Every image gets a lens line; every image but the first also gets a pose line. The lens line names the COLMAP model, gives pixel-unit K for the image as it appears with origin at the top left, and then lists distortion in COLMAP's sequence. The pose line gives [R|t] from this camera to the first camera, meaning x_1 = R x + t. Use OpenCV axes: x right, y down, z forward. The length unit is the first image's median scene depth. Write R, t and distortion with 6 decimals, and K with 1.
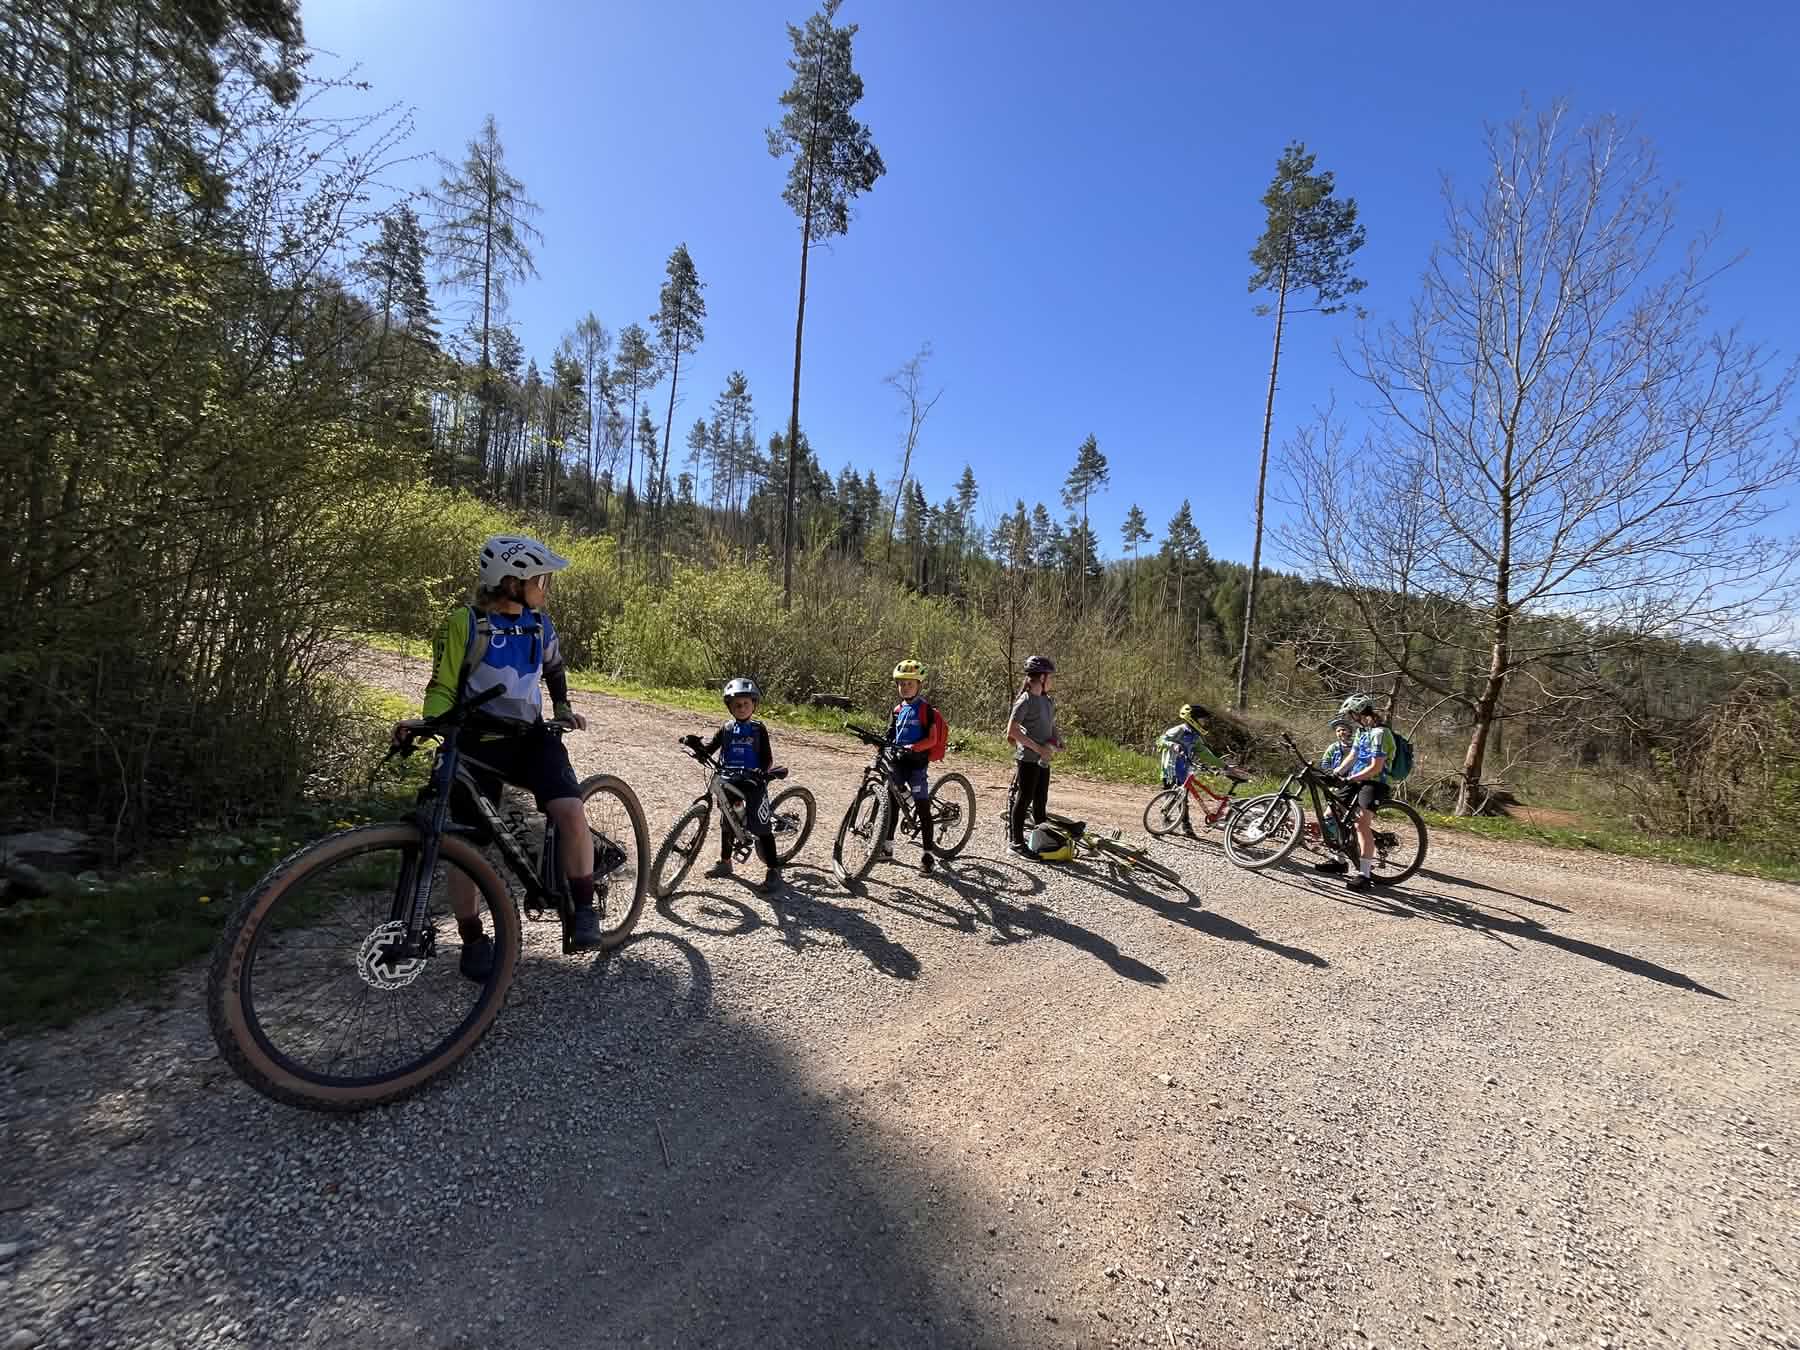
lens RADIAL K [[723.9, 0, 897.1], [0, 723.9, 670.4], [0, 0, 1]] dist [-0.001937, 0.000080]
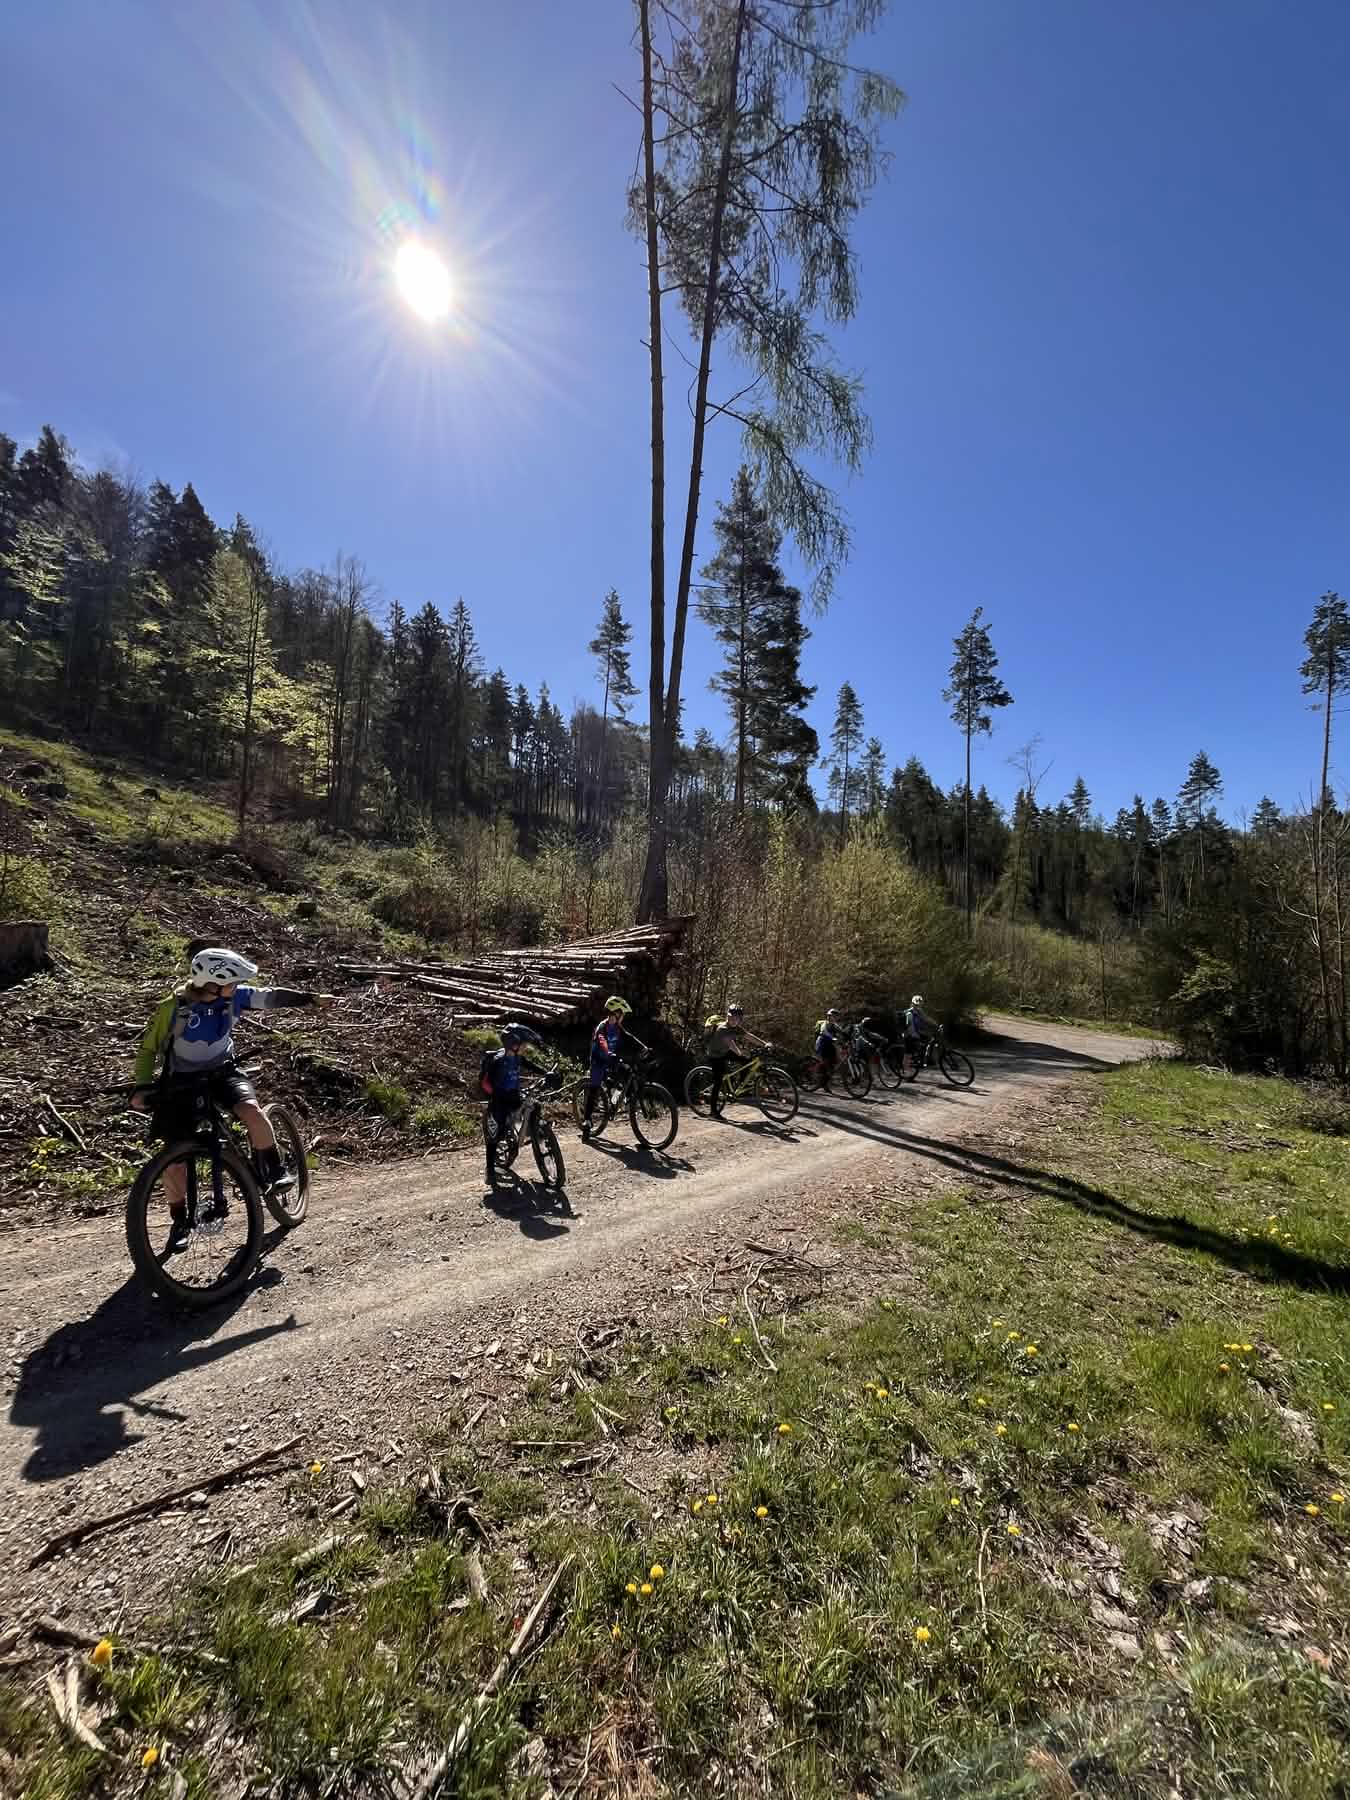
lens RADIAL K [[723.9, 0, 678.1], [0, 723.9, 896.3], [0, 0, 1]] dist [-0.001937, 0.000080]
pose [[0.910530, -0.057461, -0.409430, -0.422414], [0.026419, 0.996357, -0.081080, -0.559928], [0.412598, 0.063009, 0.908732, -5.959886]]
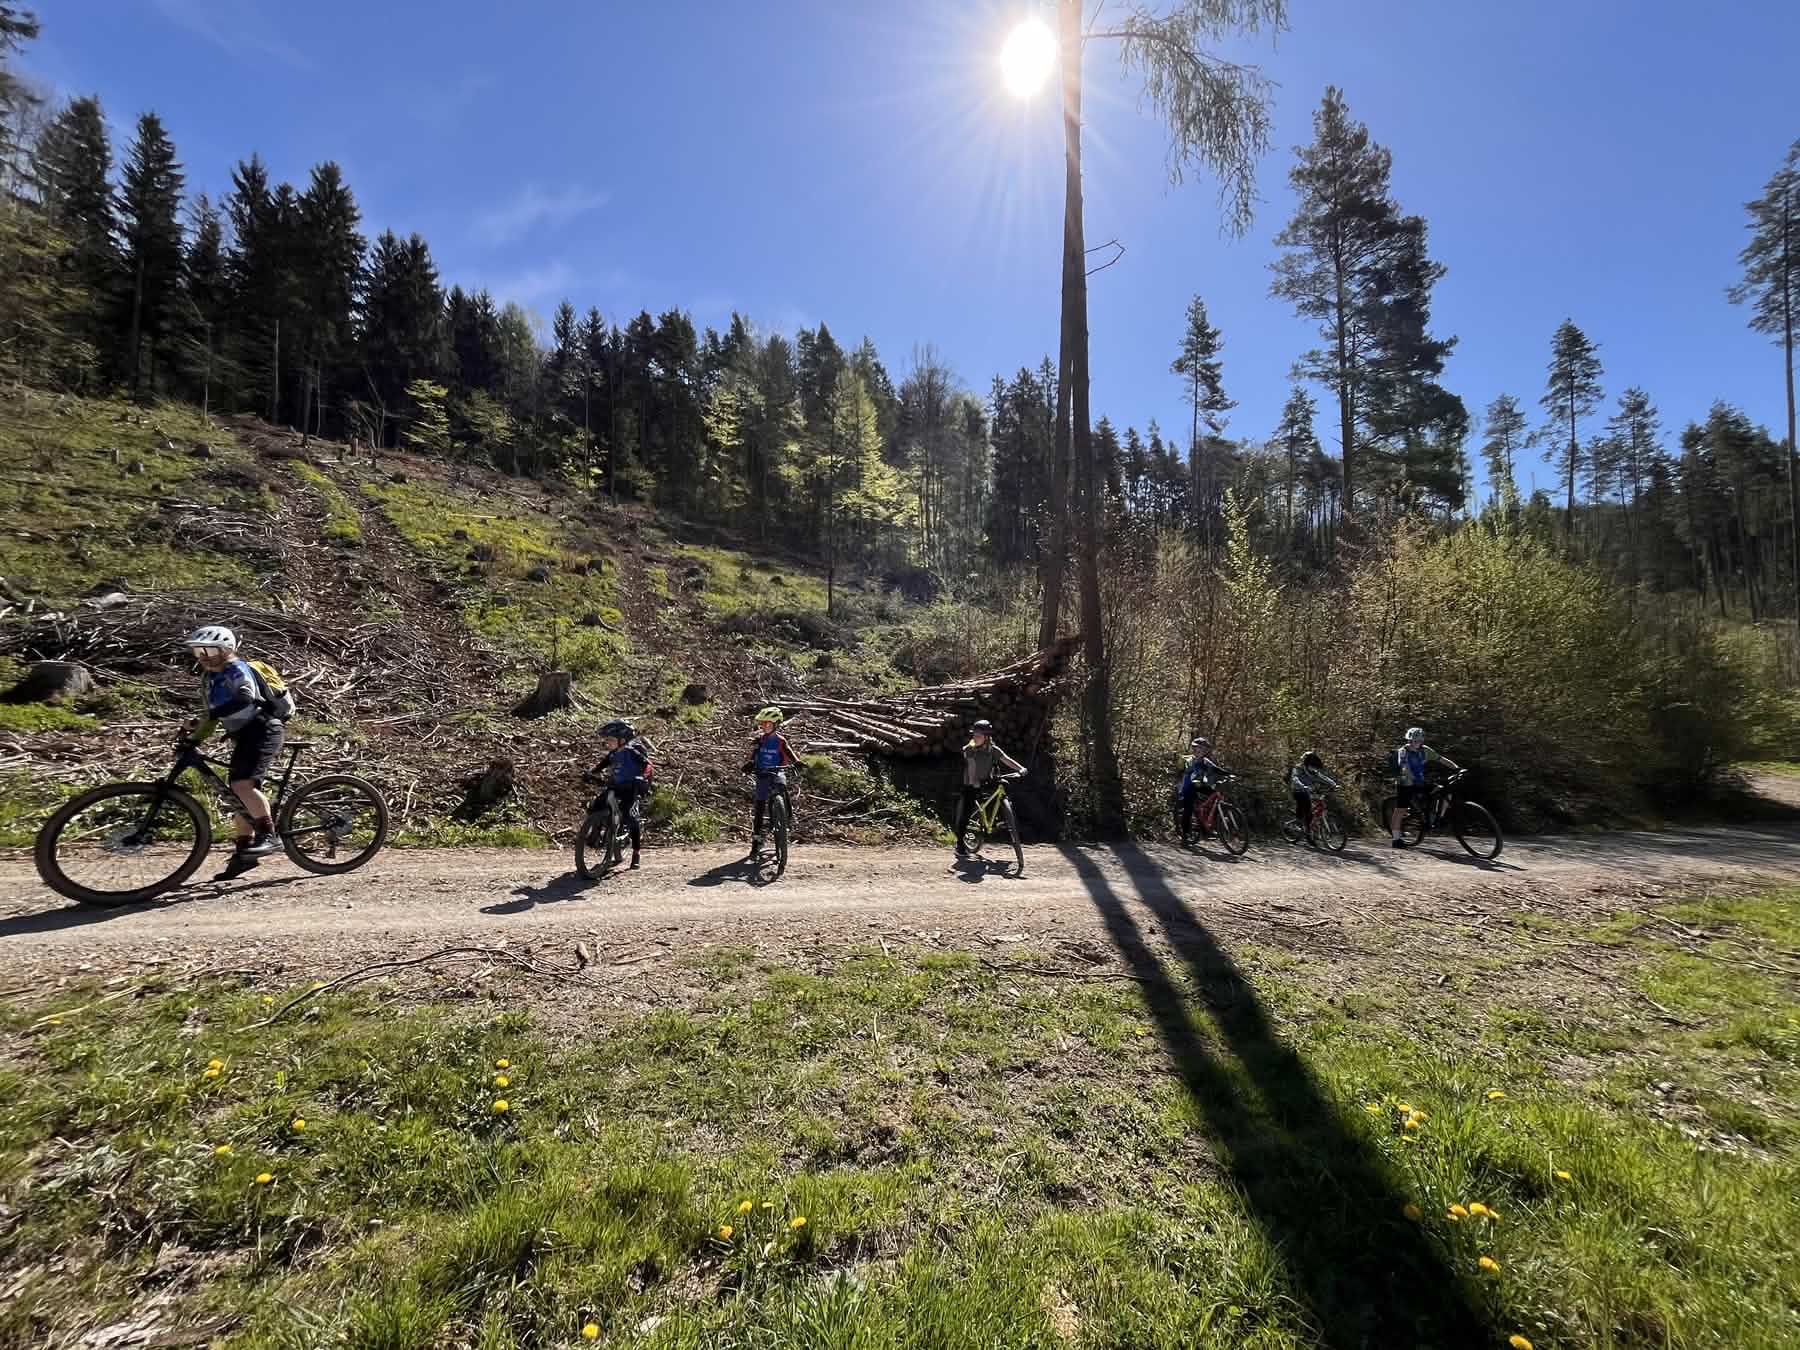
lens RADIAL K [[723.9, 0, 899.4], [0, 723.9, 671.8], [0, 0, 1]] dist [-0.001937, 0.000080]
pose [[0.546060, -0.084023, -0.833522, 0.125199], [0.040624, 0.996443, -0.073832, -0.444381], [0.836761, 0.006456, 0.547531, -5.290259]]
